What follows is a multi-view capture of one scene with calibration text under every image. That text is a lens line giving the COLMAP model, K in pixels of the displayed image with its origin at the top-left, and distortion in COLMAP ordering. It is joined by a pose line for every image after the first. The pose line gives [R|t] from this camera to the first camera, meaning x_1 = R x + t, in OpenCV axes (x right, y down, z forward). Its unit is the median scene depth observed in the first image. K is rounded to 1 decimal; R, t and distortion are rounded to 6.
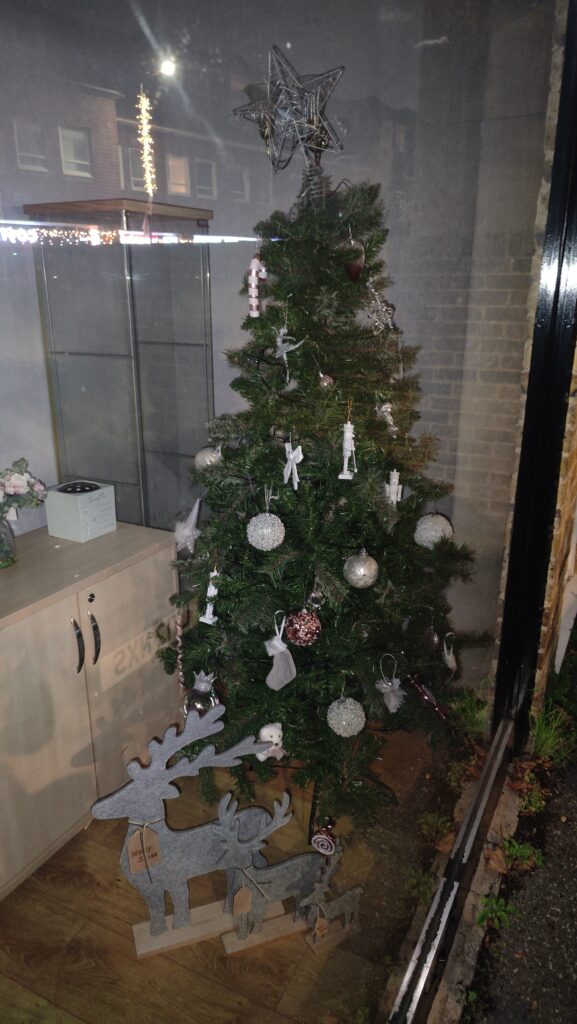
lens RADIAL K [[720.2, 0, 288.5], [0, 720.2, 512.0], [0, 0, 1]] dist [0.004406, -0.000869]
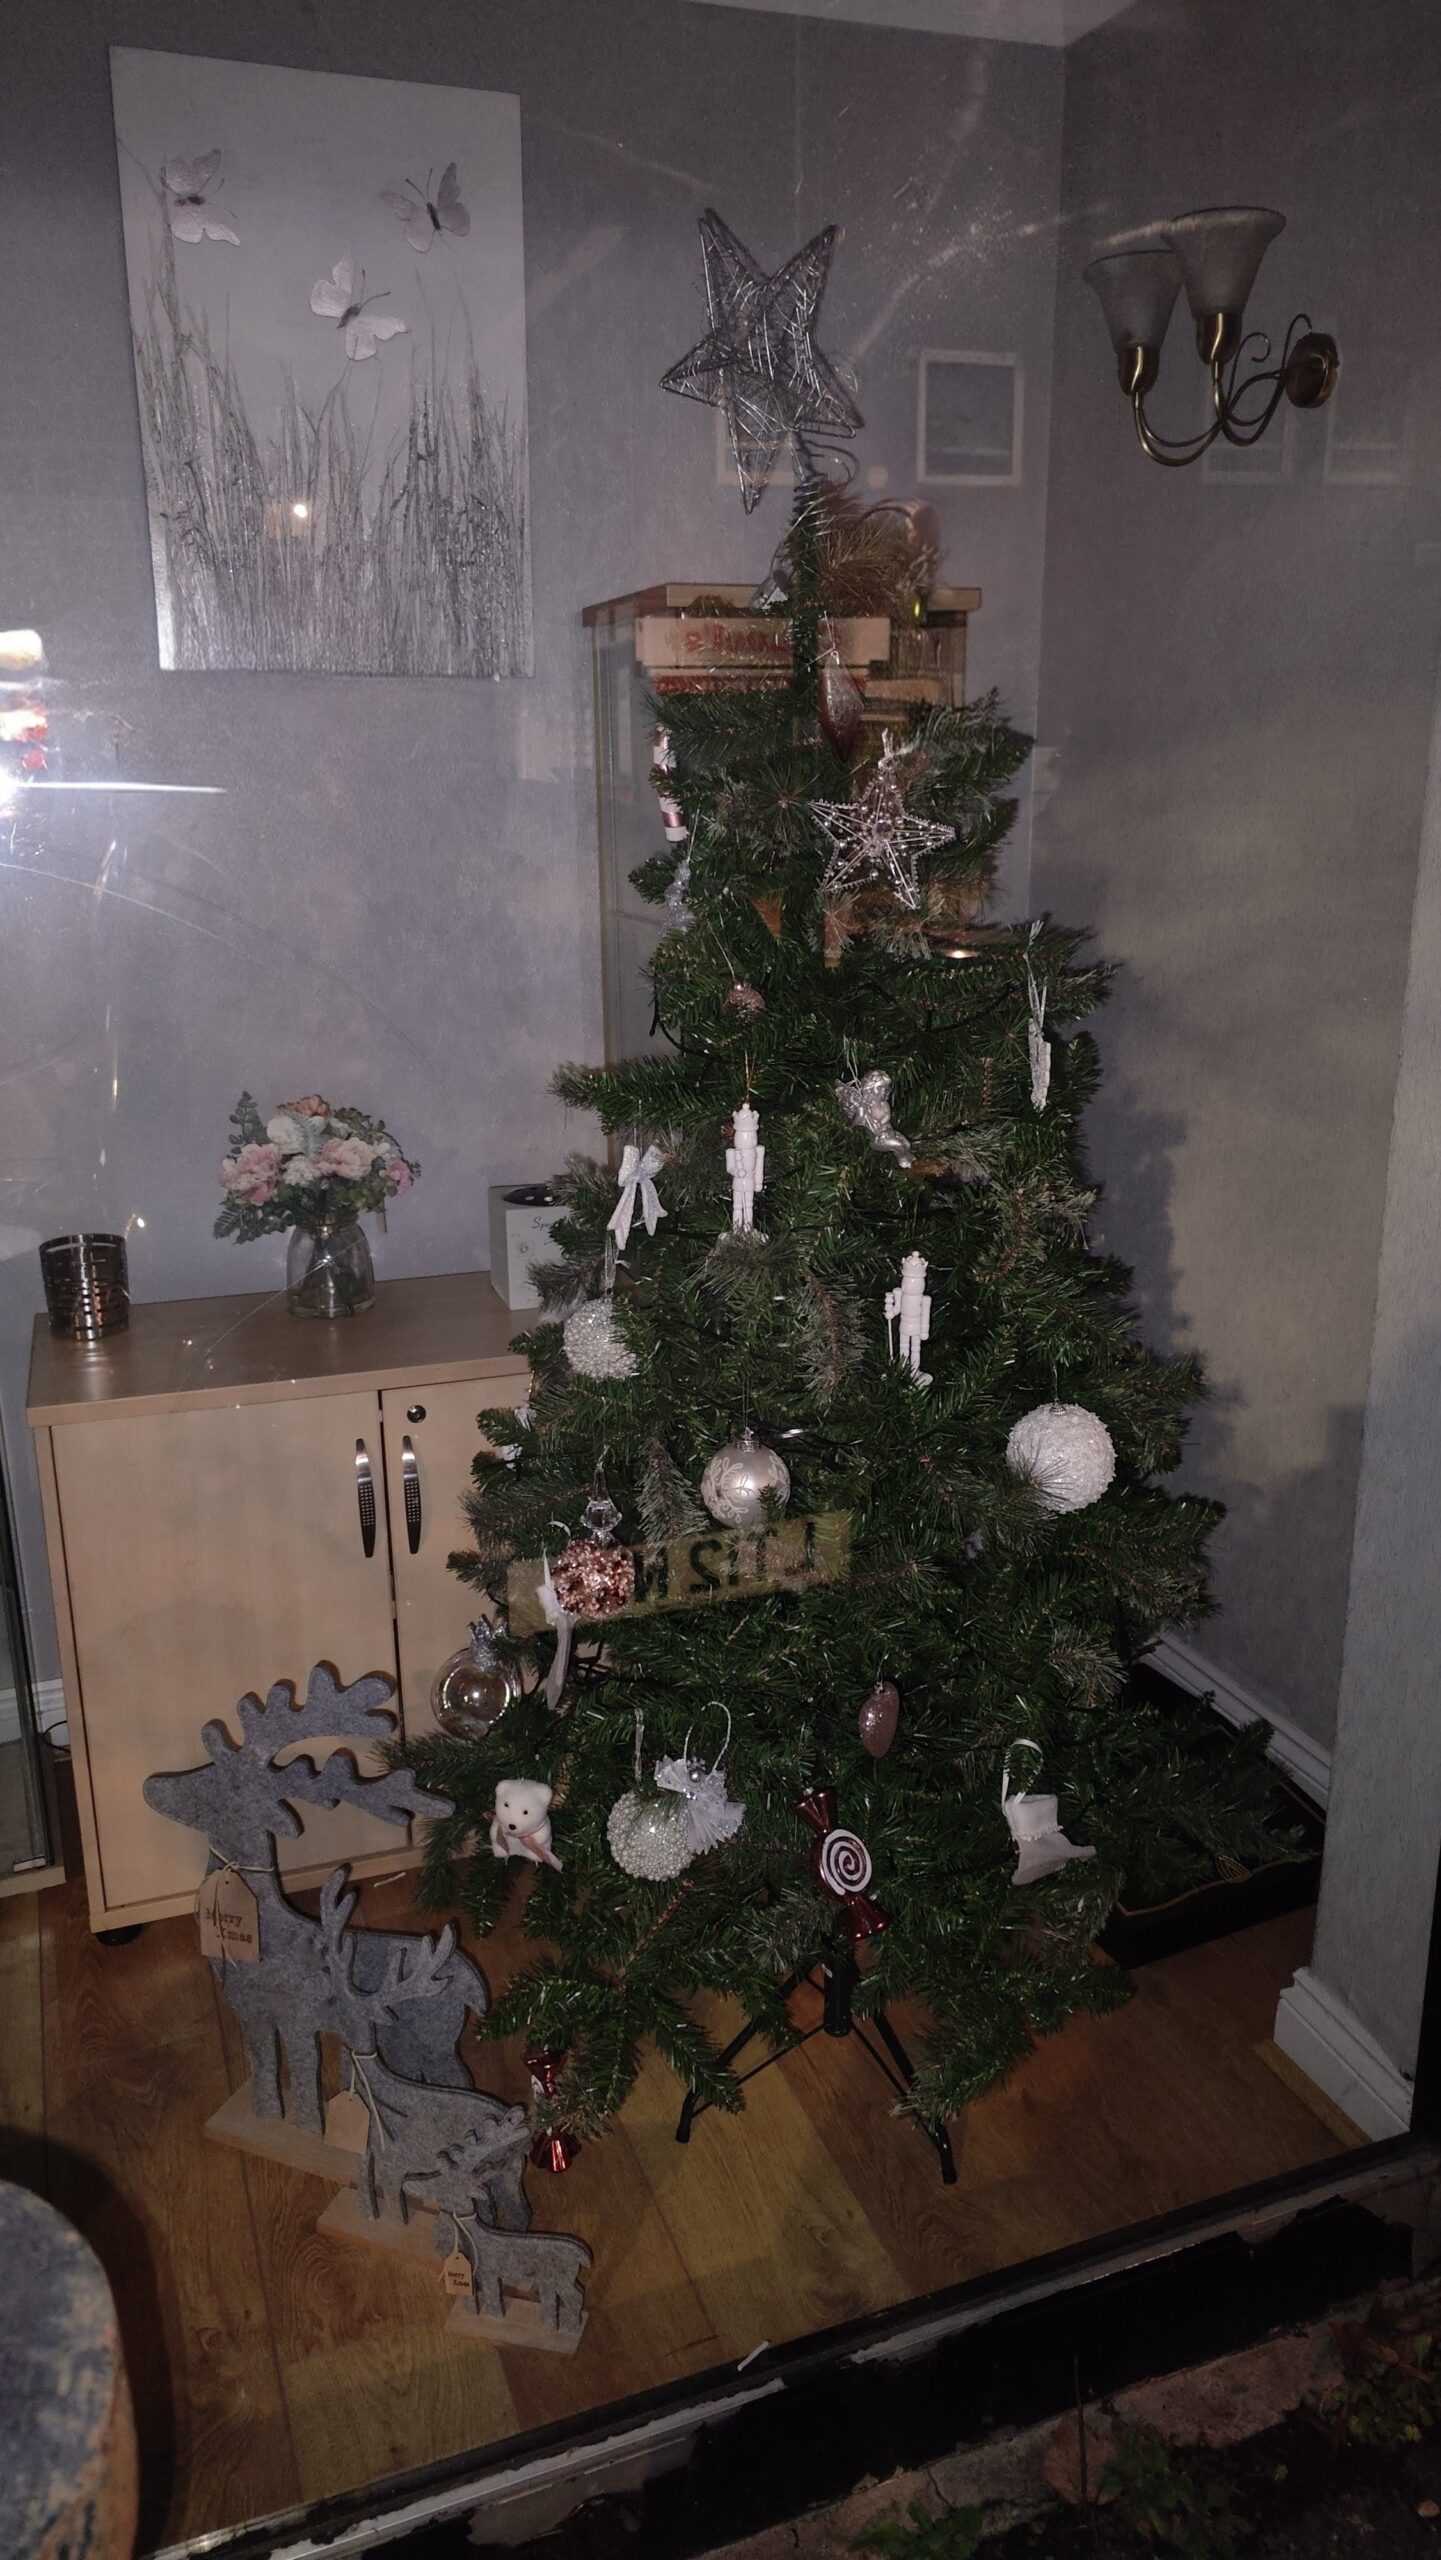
lens RADIAL K [[1782.8, 0, 720.5], [0, 1782.8, 1280.0], [0, 0, 1]] dist [0.004642, 0.001794]
pose [[0.742083, 0.180591, -0.645523, 0.698711], [-0.201889, 0.978522, 0.041663, -0.065376], [0.639182, 0.099407, 0.762604, 0.234449]]
